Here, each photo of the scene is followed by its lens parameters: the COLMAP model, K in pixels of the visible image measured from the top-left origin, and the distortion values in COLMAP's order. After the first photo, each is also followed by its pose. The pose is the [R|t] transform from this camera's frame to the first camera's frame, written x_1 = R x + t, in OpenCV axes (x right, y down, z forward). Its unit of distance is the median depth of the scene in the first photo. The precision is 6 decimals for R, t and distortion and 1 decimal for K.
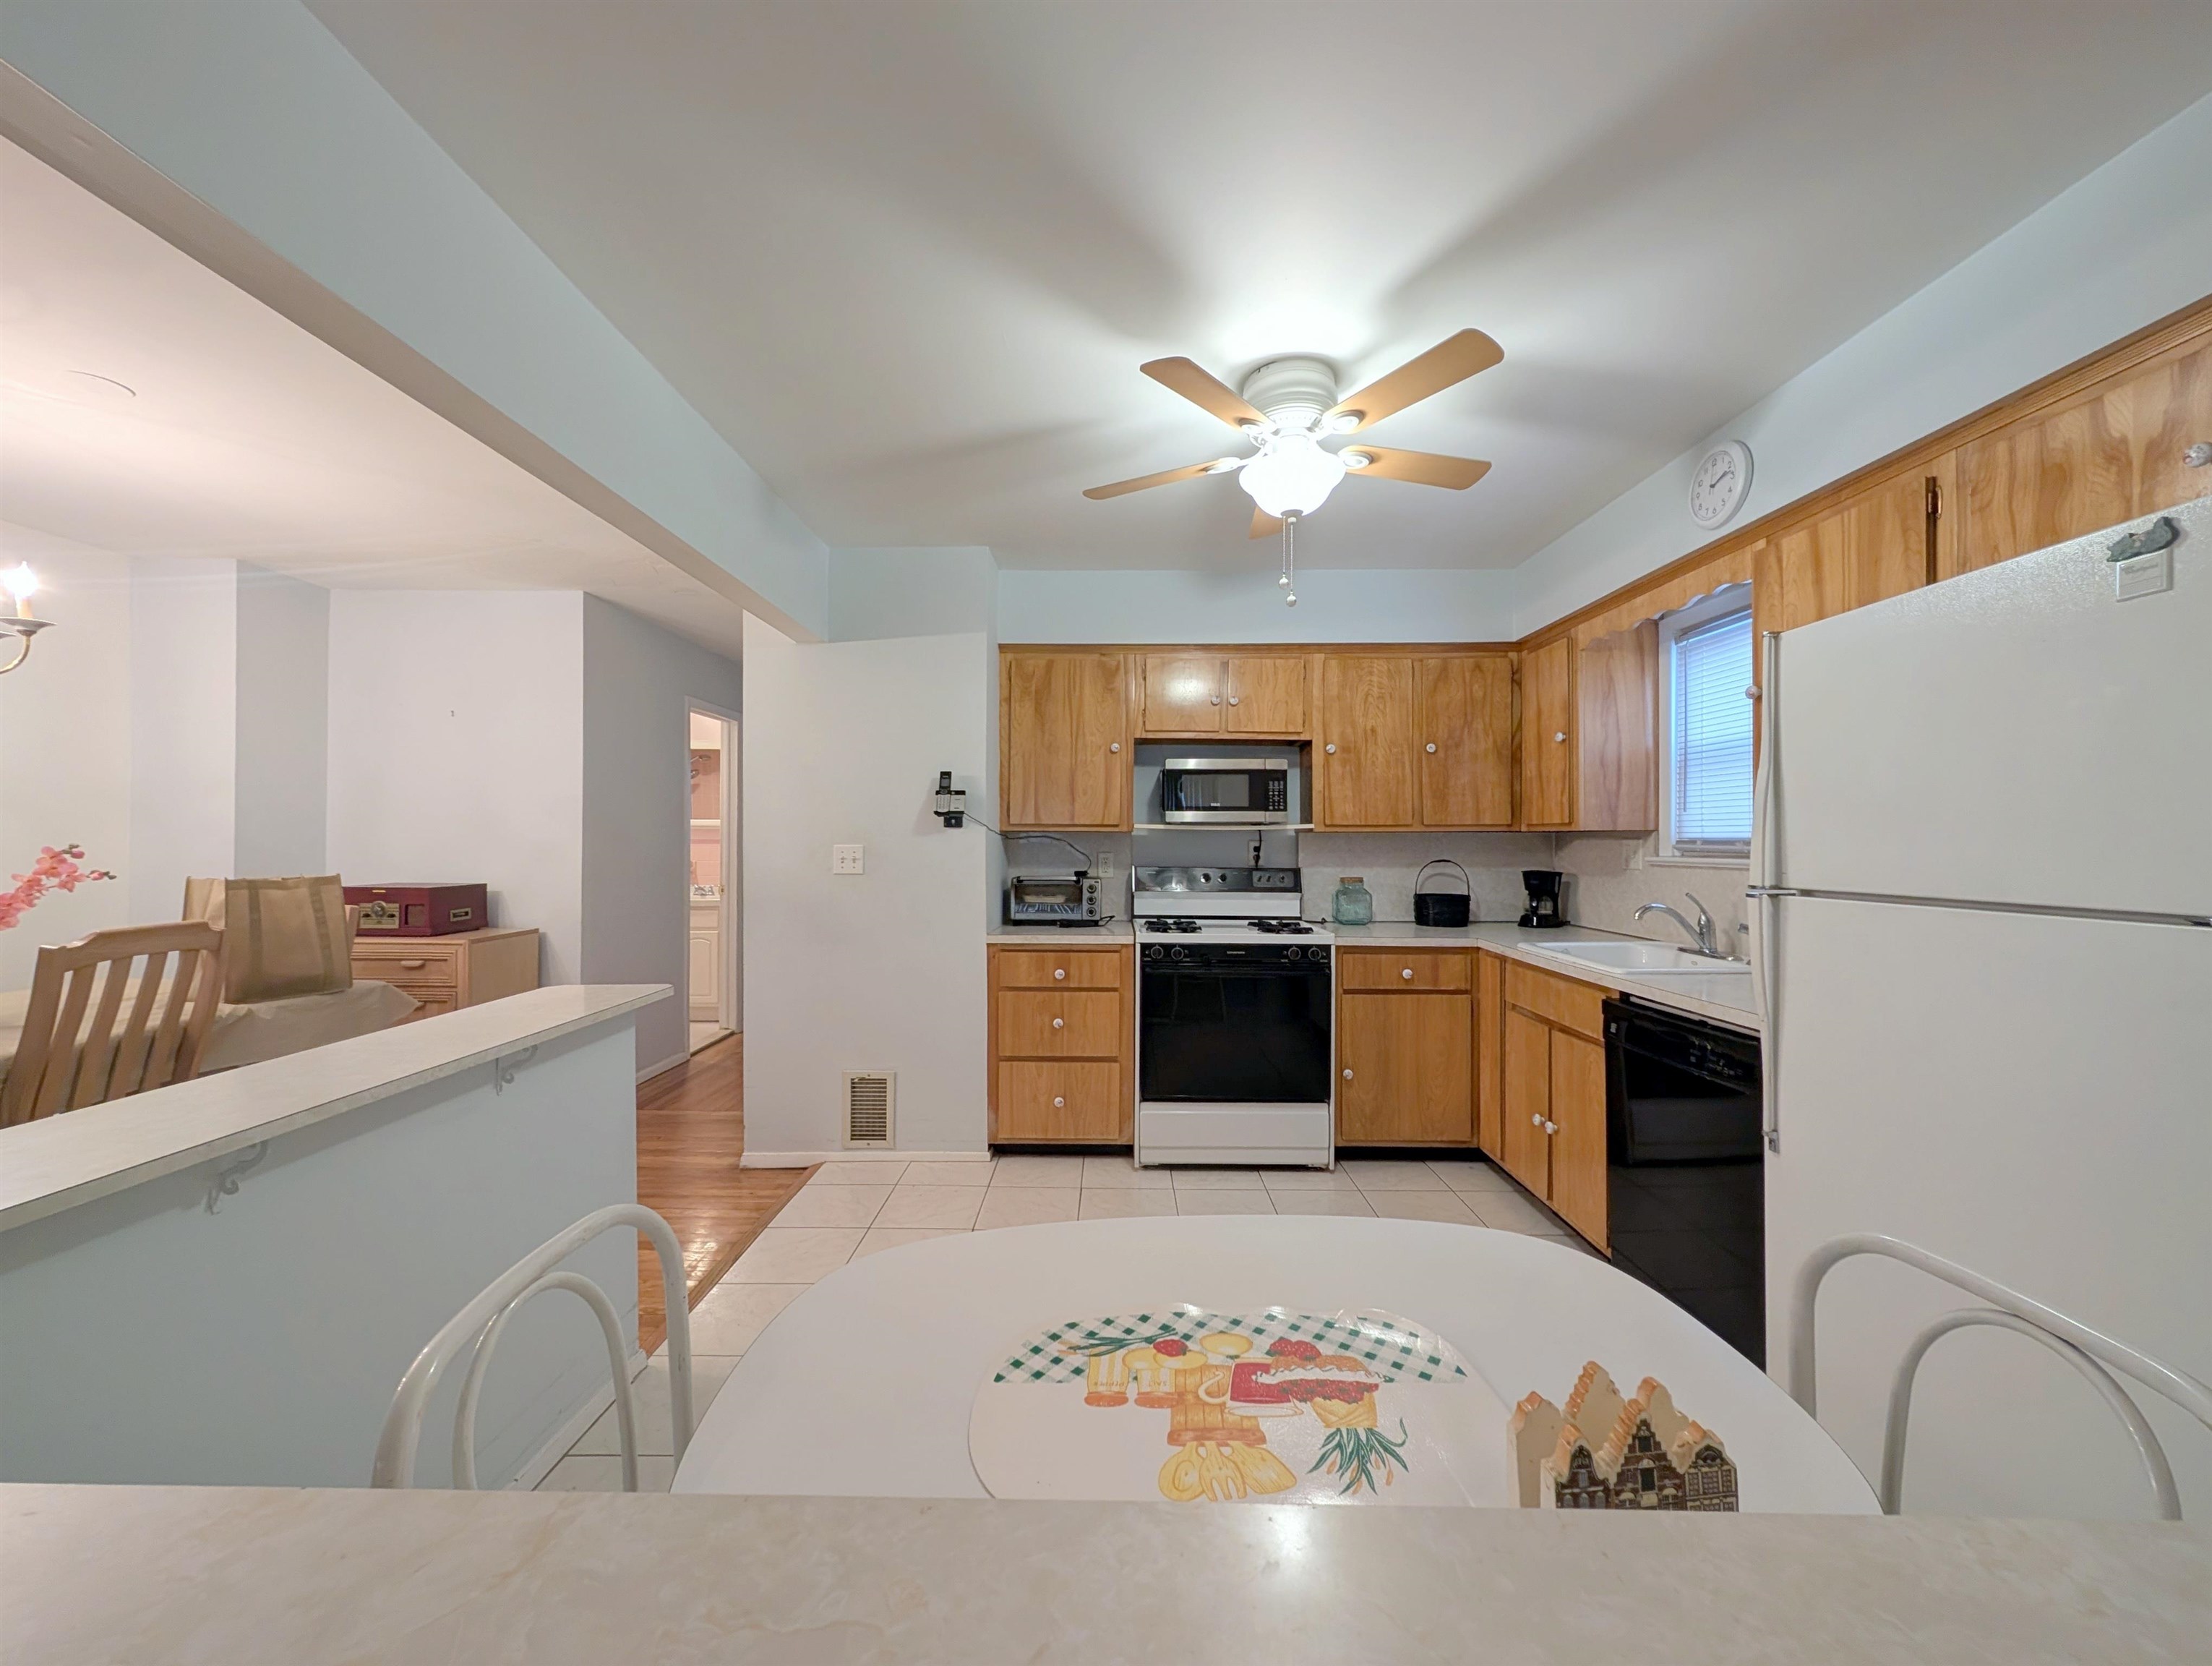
lens RADIAL K [[844.7, 0, 1106.0], [0, 844.7, 833.0], [0, 0, 1]] dist [0.000765, 0.000493]
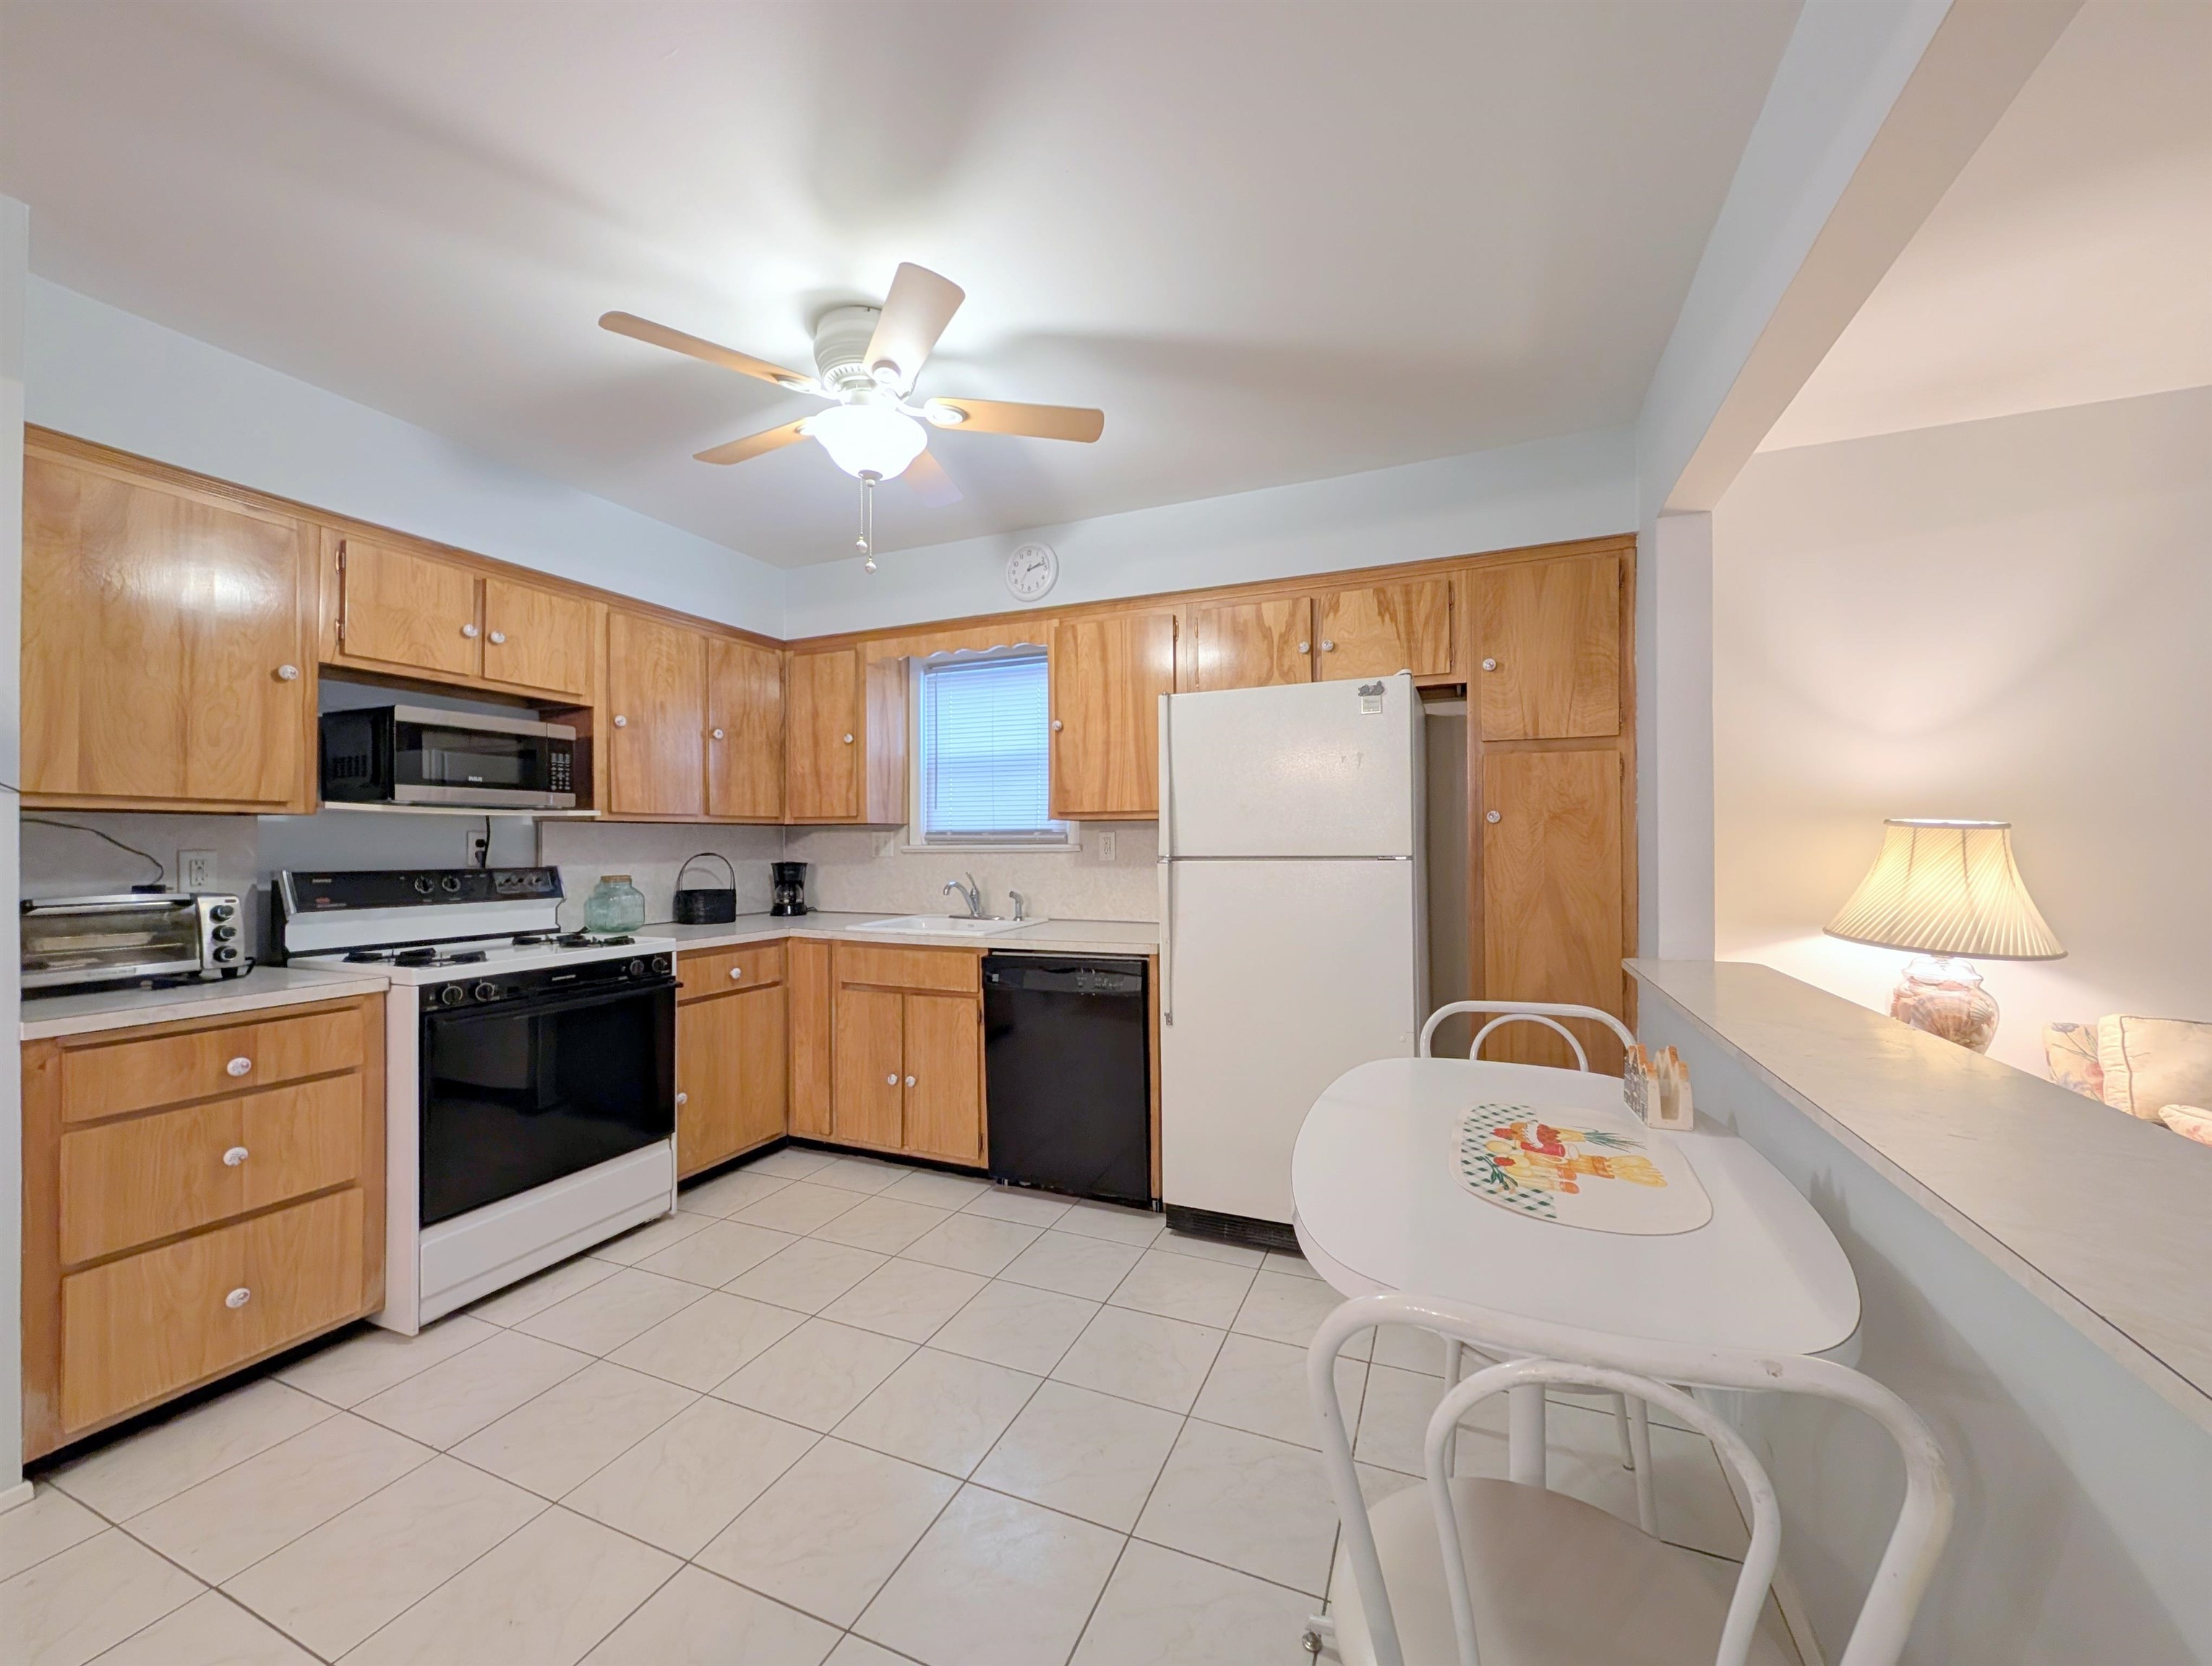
lens RADIAL K [[854.2, 0, 1107.9], [0, 854.2, 838.3], [0, 0, 1]] dist [0.002960, 0.000395]
pose [[0.372346, 0.000862, 0.928094, -0.366731], [-0.002522, 0.999997, 0.000083, 0.015817], [-0.928091, -0.002372, 0.372347, 0.263055]]
